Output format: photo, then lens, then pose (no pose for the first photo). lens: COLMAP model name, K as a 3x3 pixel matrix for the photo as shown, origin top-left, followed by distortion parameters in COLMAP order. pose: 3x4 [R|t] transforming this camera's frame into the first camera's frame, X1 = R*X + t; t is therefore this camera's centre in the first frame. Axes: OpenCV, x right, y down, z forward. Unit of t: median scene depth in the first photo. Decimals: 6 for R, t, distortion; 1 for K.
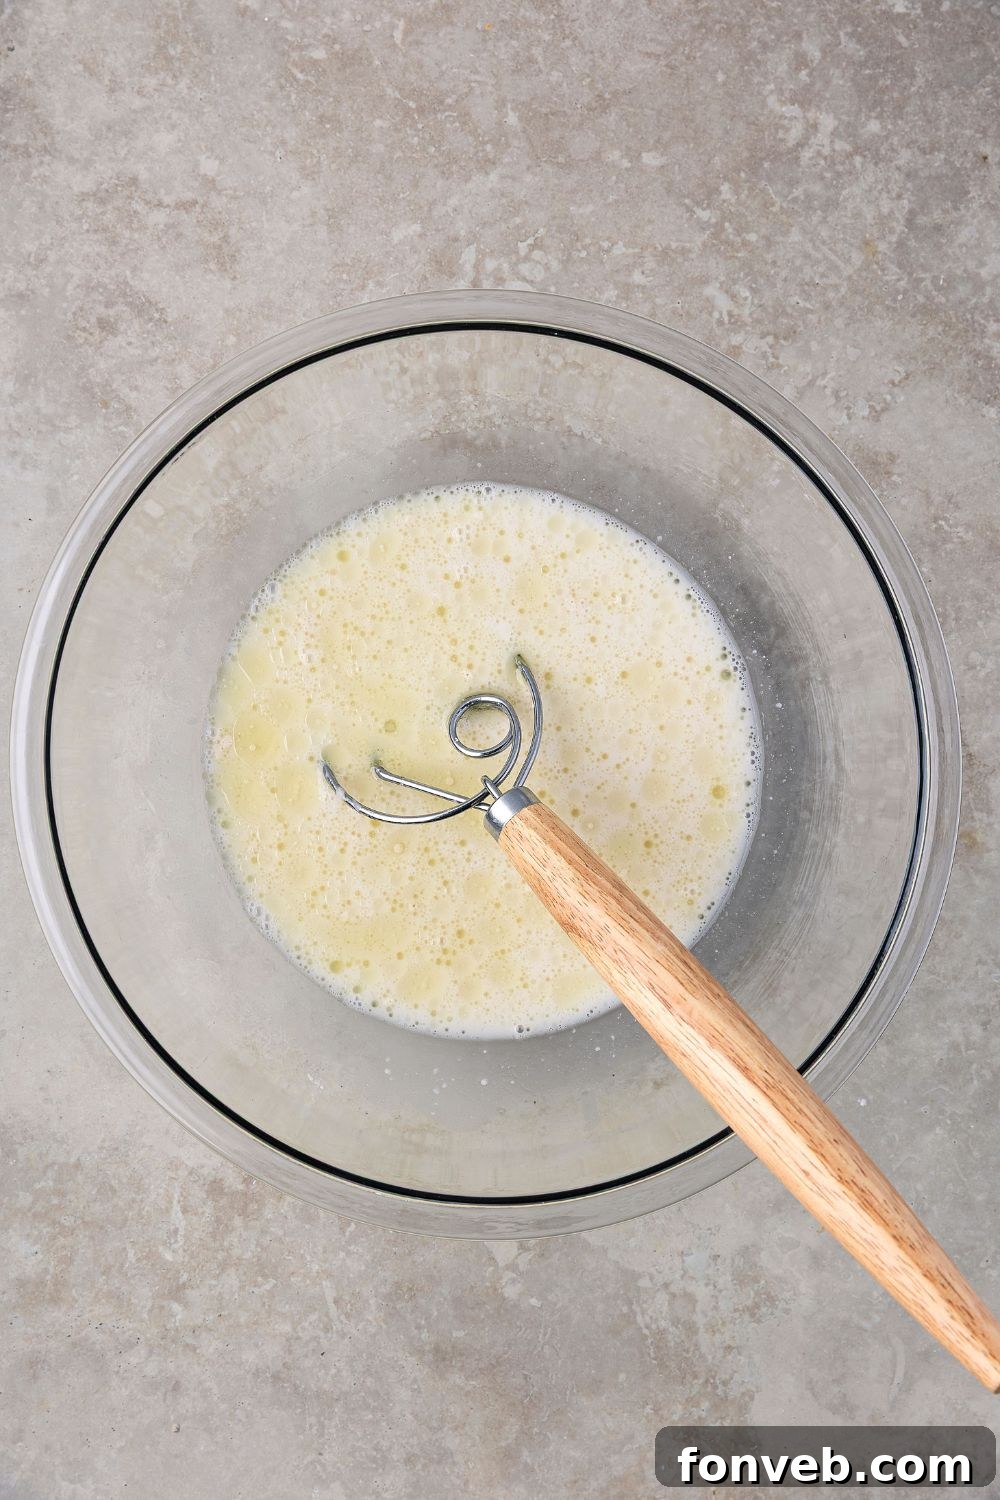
lens RADIAL K [[9425.8, 0, 499.2], [0, 9425.8, 753.9], [0, 0, 1]] dist [-1.186291, 0.000000]
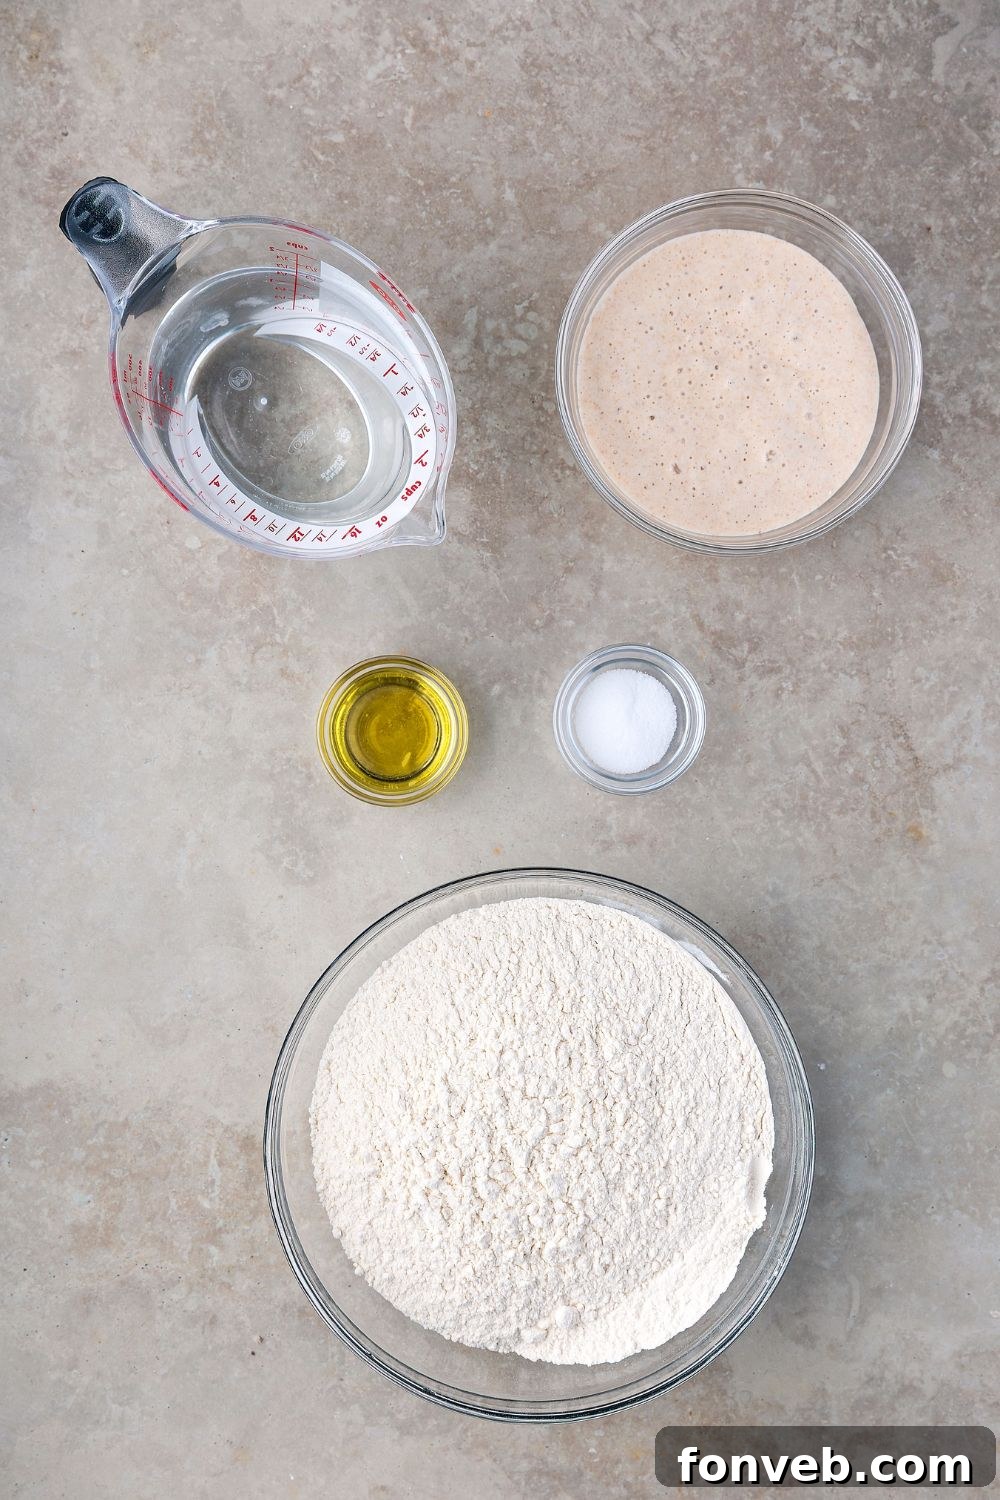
lens RADIAL K [[9425.8, 0, 500.3], [0, 9425.8, 751.7], [0, 0, 1]] dist [-1.186291, 0.000000]
pose [[0.999998, -0.001860, -0.000003, 0.000176], [0.001860, 0.999998, -0.000589, -0.000112], [0.000004, 0.000589, 1.000000, -0.129262]]
